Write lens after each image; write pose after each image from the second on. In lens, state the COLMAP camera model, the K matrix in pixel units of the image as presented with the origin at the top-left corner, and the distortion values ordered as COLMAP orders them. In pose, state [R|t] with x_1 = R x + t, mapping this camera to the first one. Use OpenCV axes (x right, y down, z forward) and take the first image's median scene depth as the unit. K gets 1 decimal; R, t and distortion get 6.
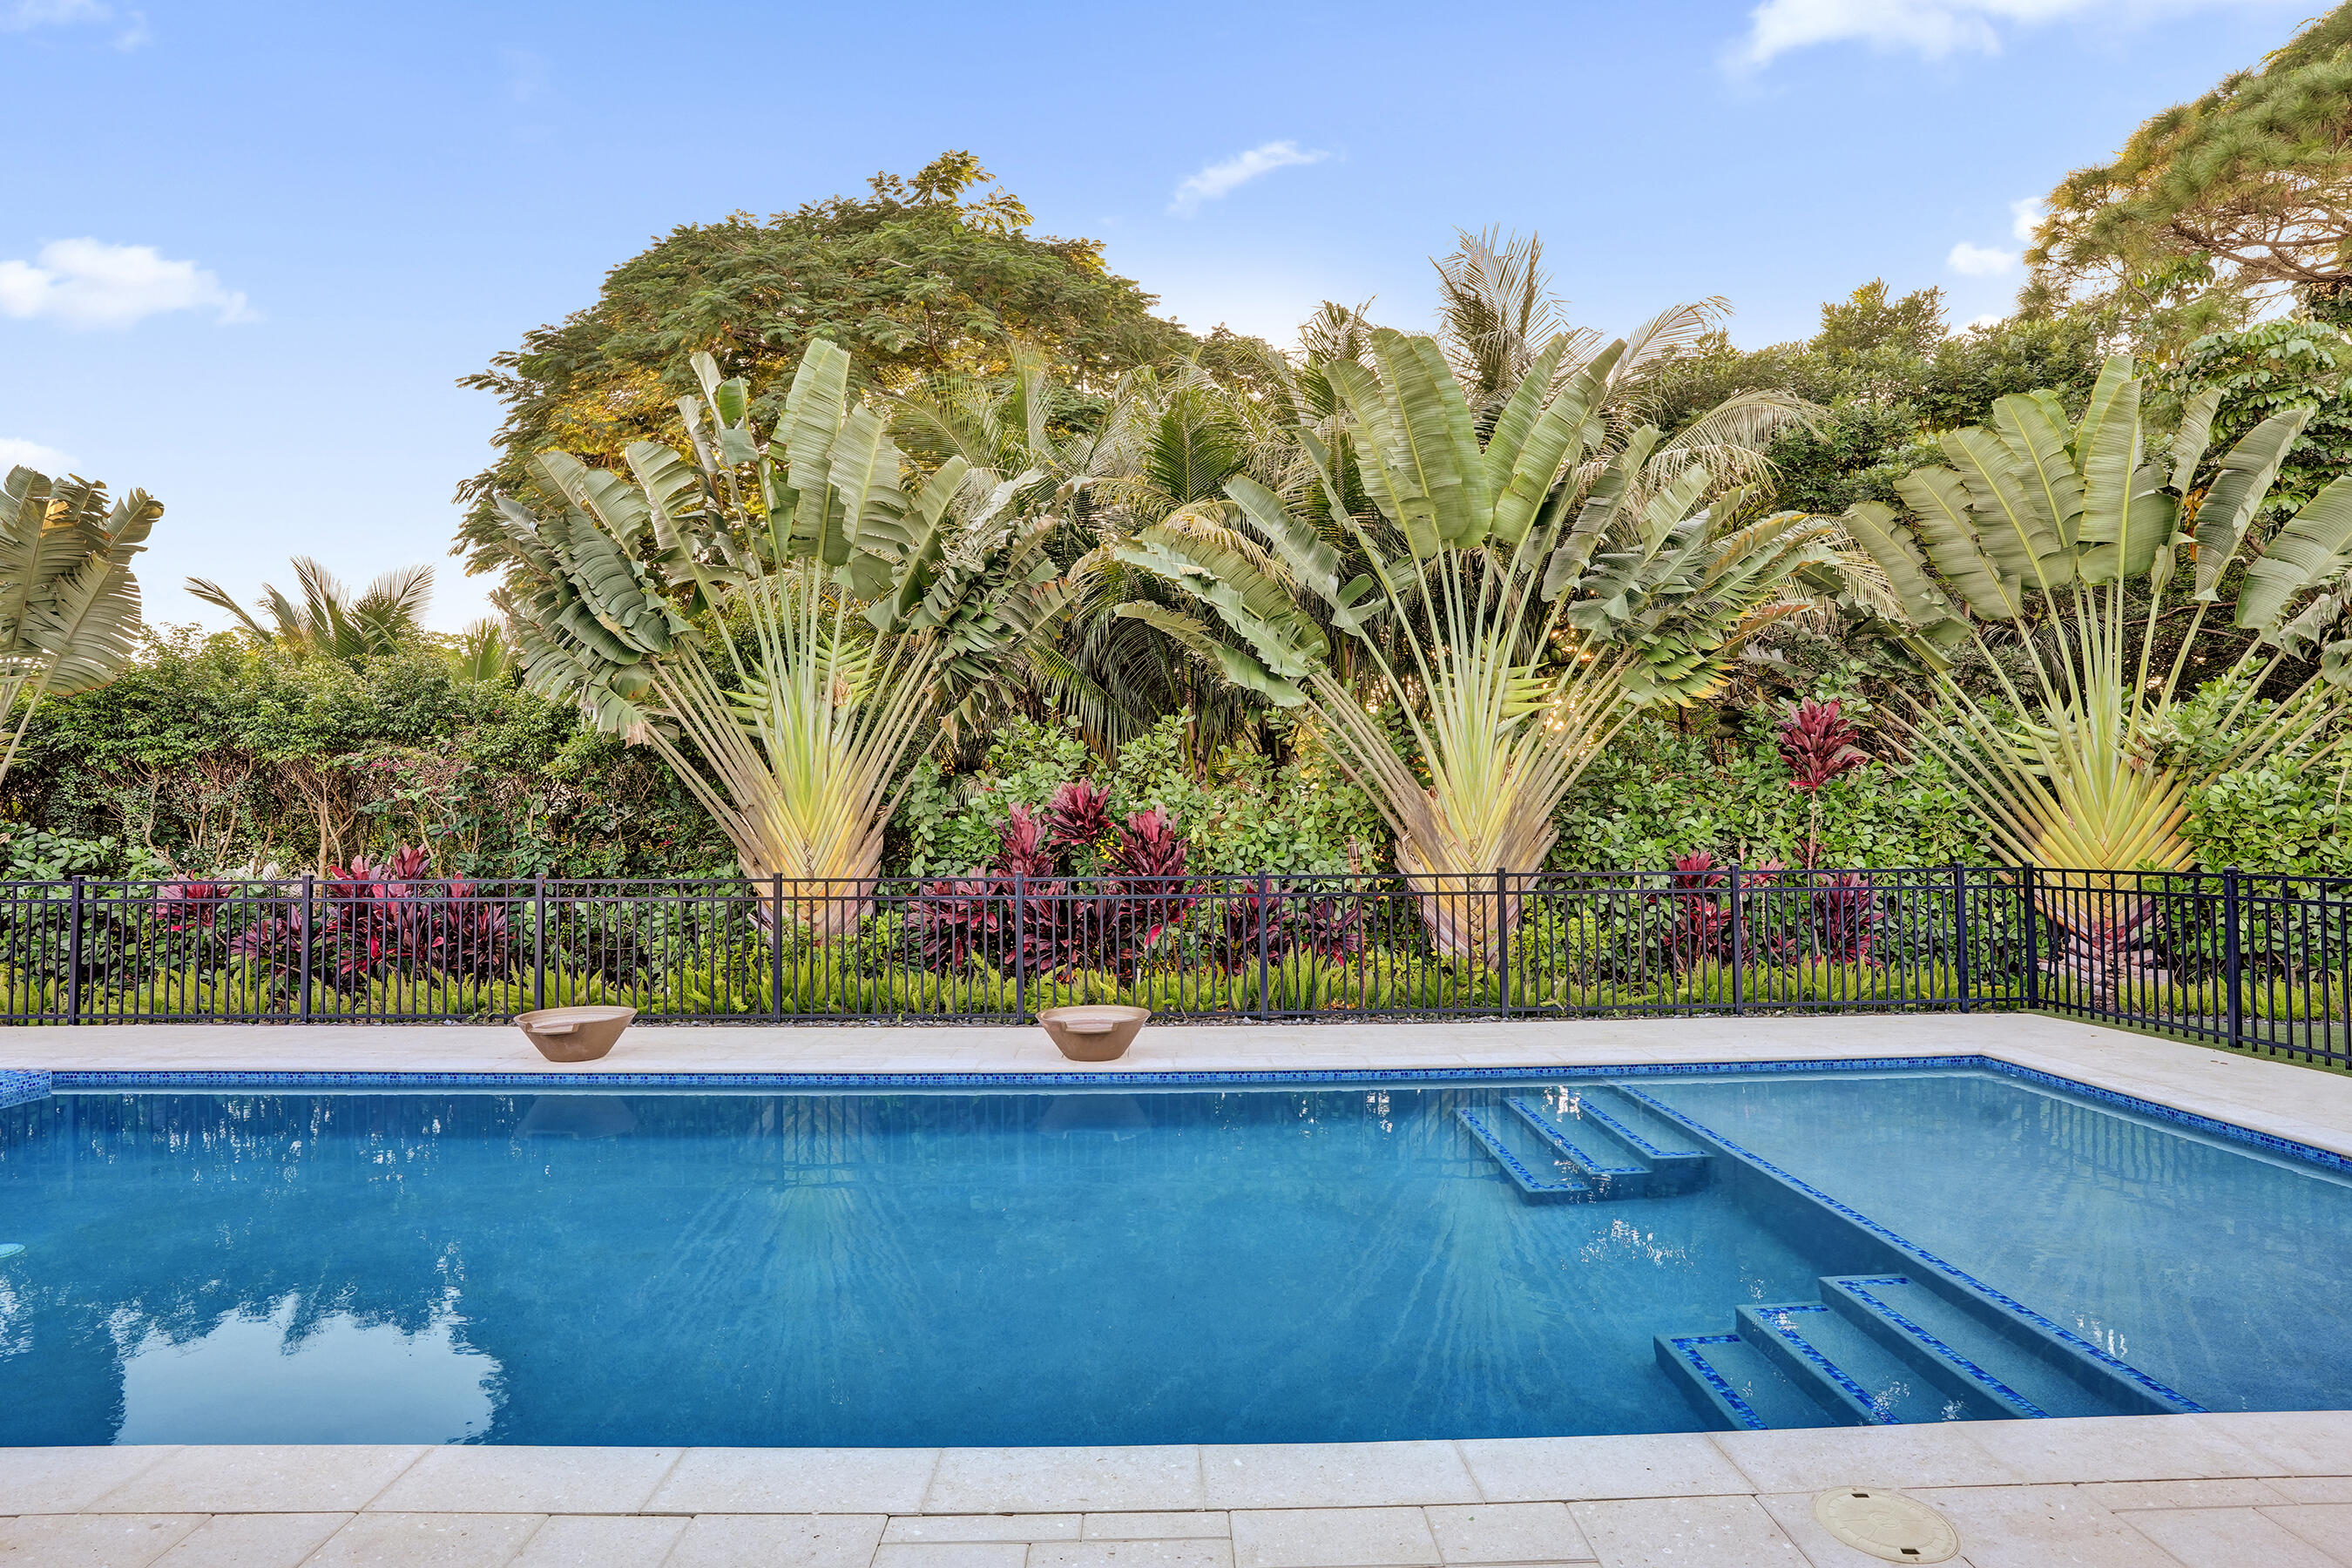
lens RADIAL K [[1214.1, 0, 1176.0], [0, 1214.1, 784.0], [0, 0, 1]] dist [-0.088012, 0.036446]
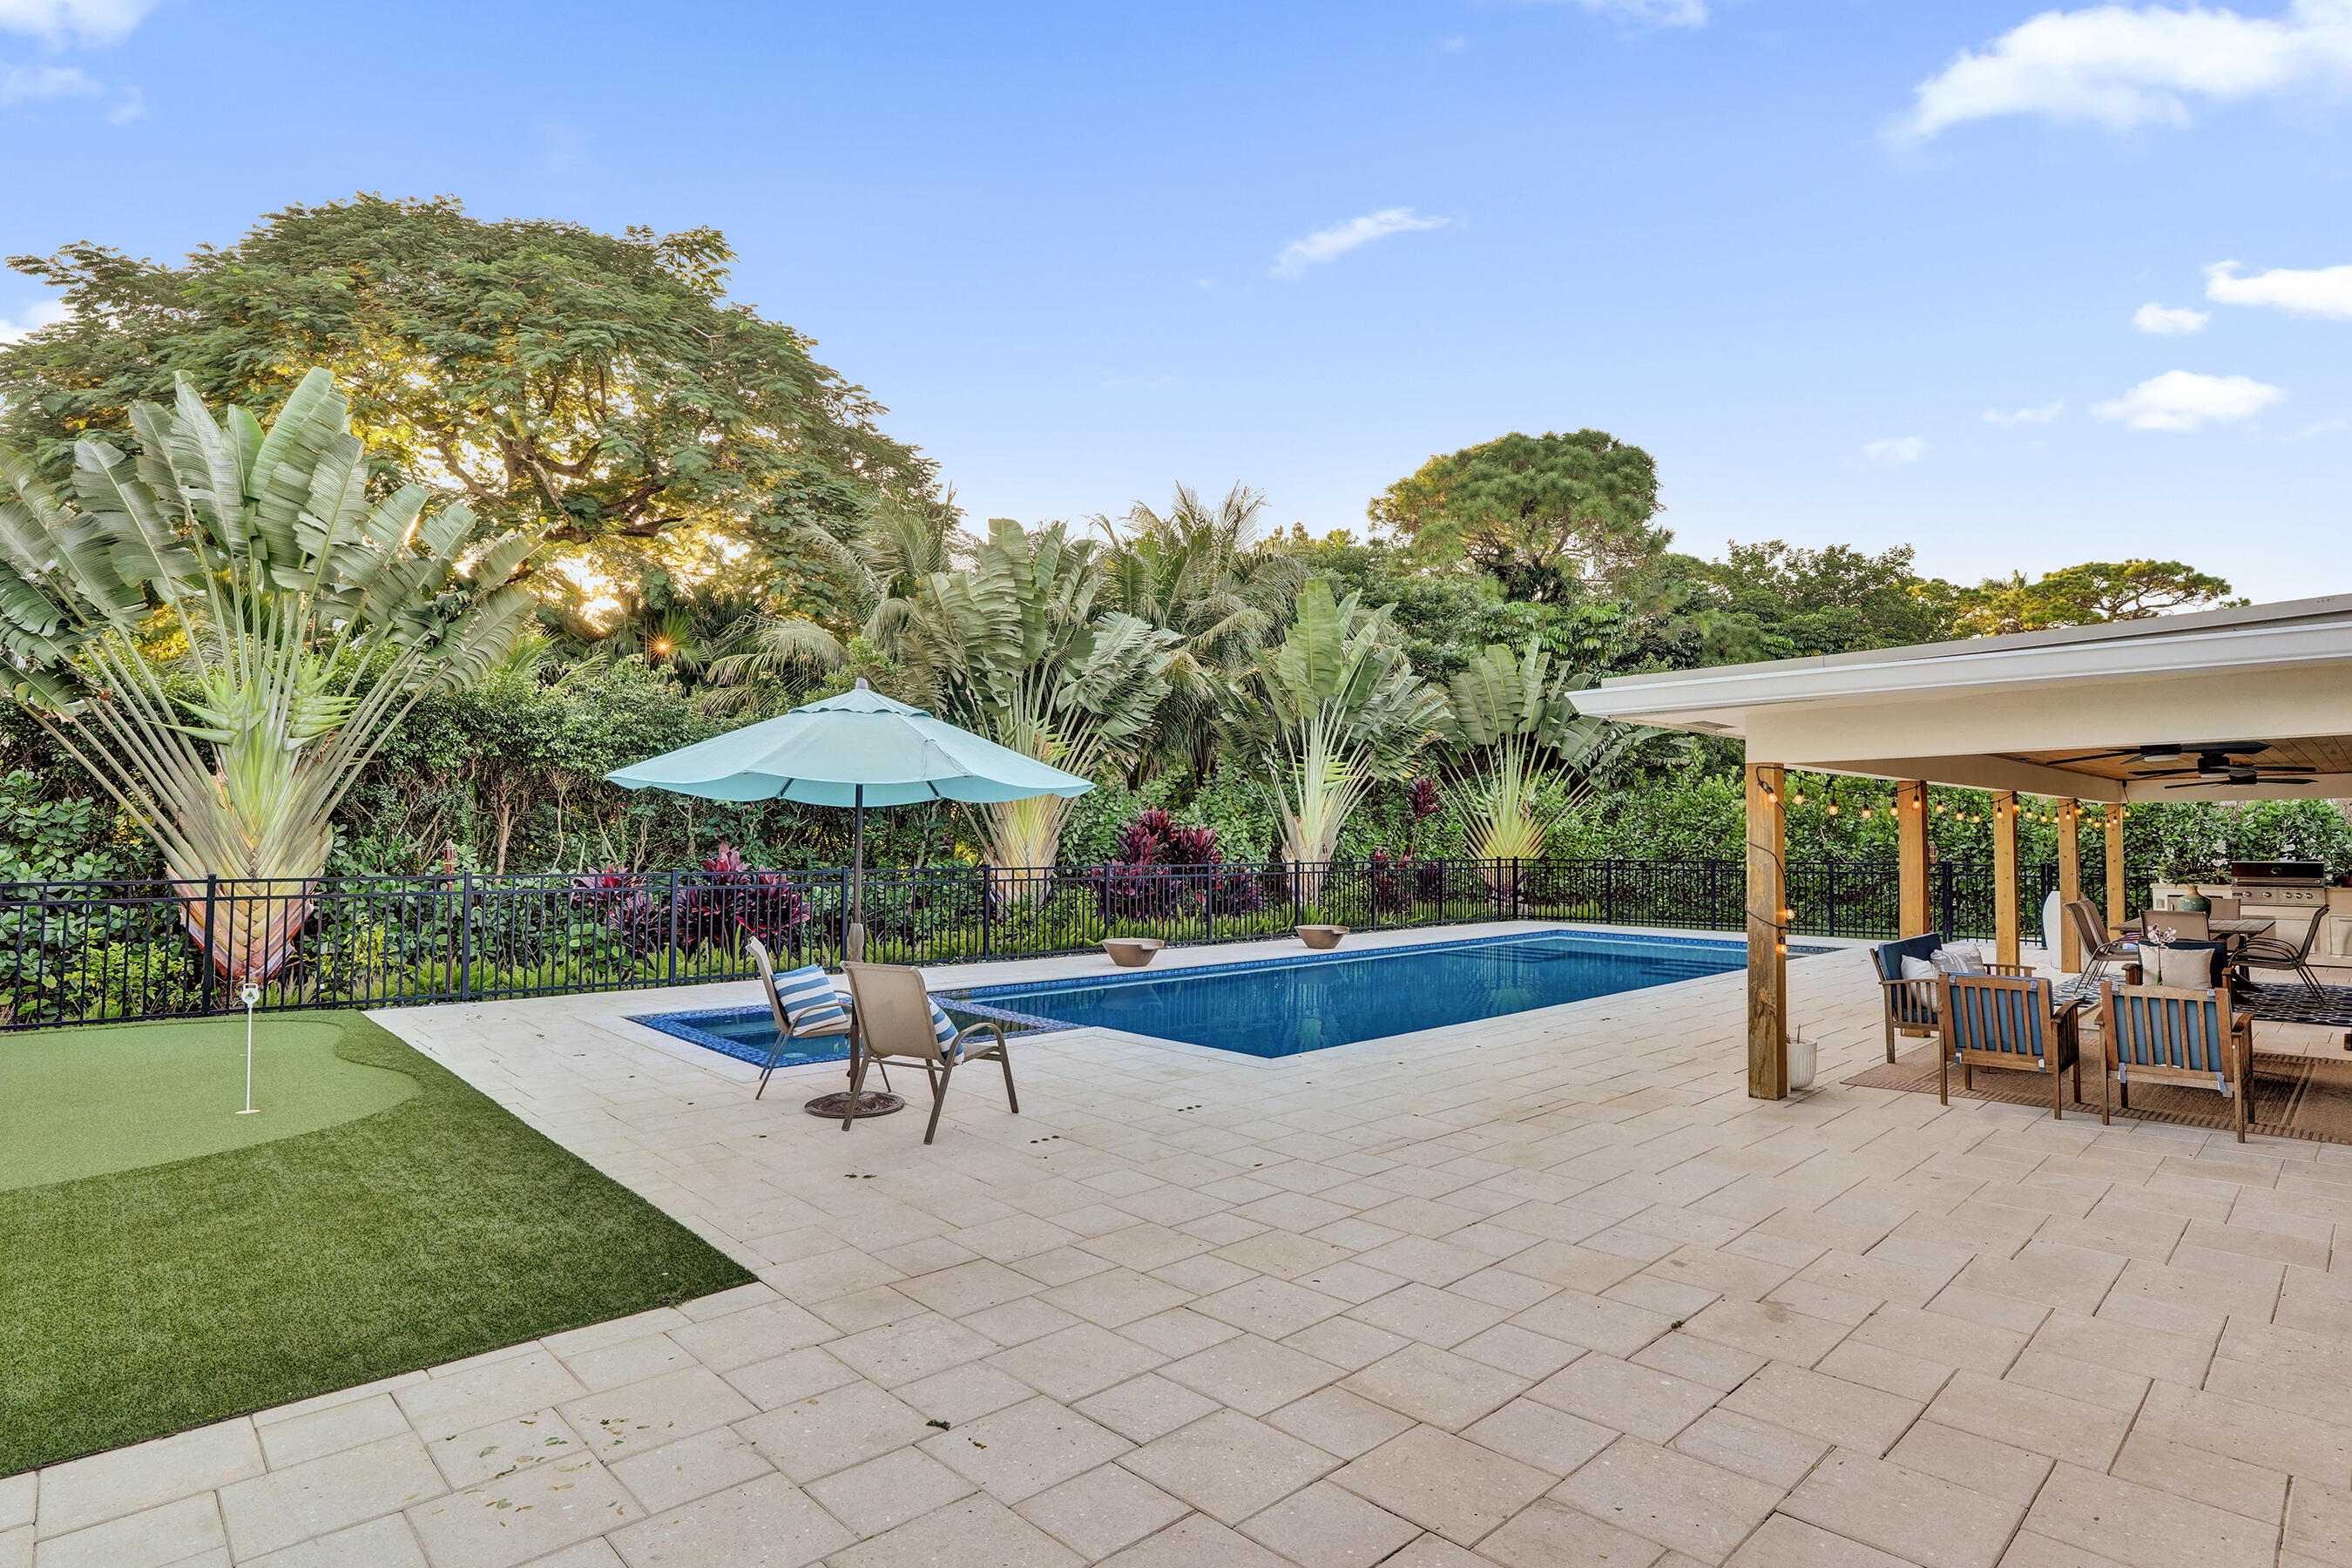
lens RADIAL K [[1214.1, 0, 1176.0], [0, 1214.1, 784.0], [0, 0, 1]] dist [-0.088012, 0.036446]
pose [[0.744606, 0.038960, 0.666366, -1.203852], [-0.040422, 0.999095, -0.013245, -0.015685], [-0.666279, -0.017074, 0.745507, -0.290252]]
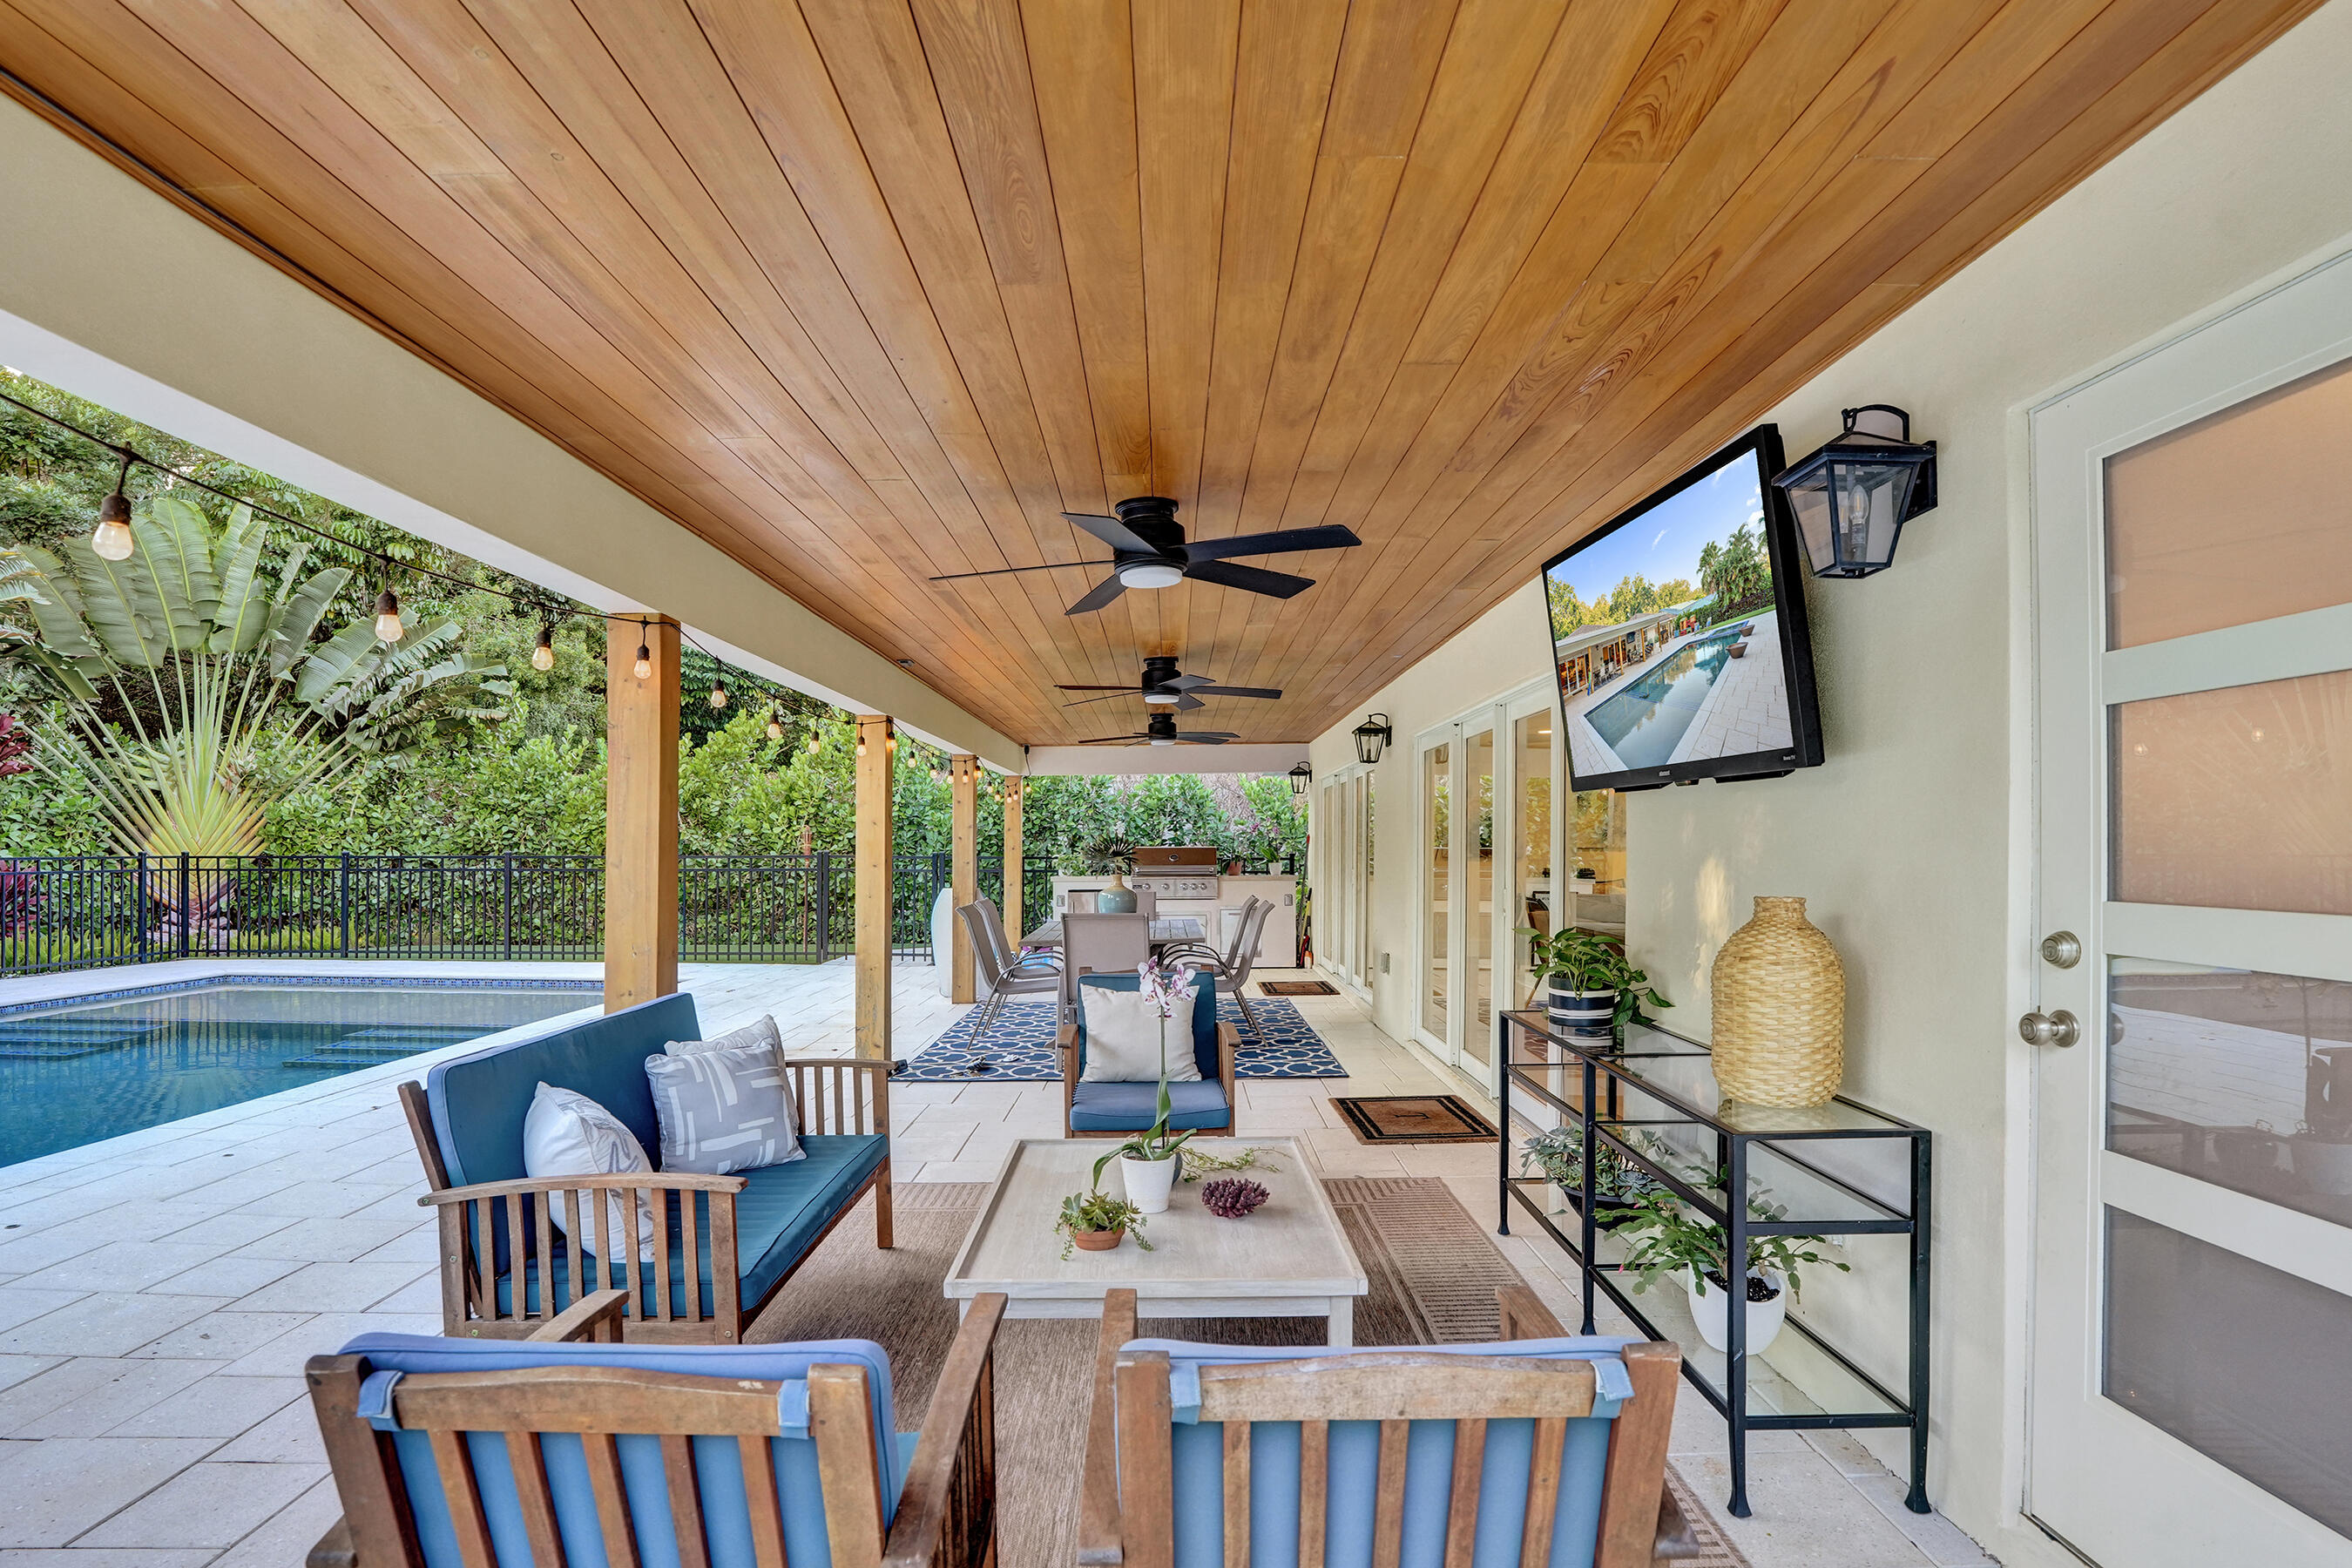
lens RADIAL K [[1214.1, 0, 1176.0], [0, 1214.1, 784.0], [0, 0, 1]] dist [-0.088012, 0.036446]
pose [[0.013067, 0.058794, 0.998185, -0.545759], [-0.044262, 0.997325, -0.058163, 0.012511], [-0.998934, -0.043422, 0.015635, -0.164722]]
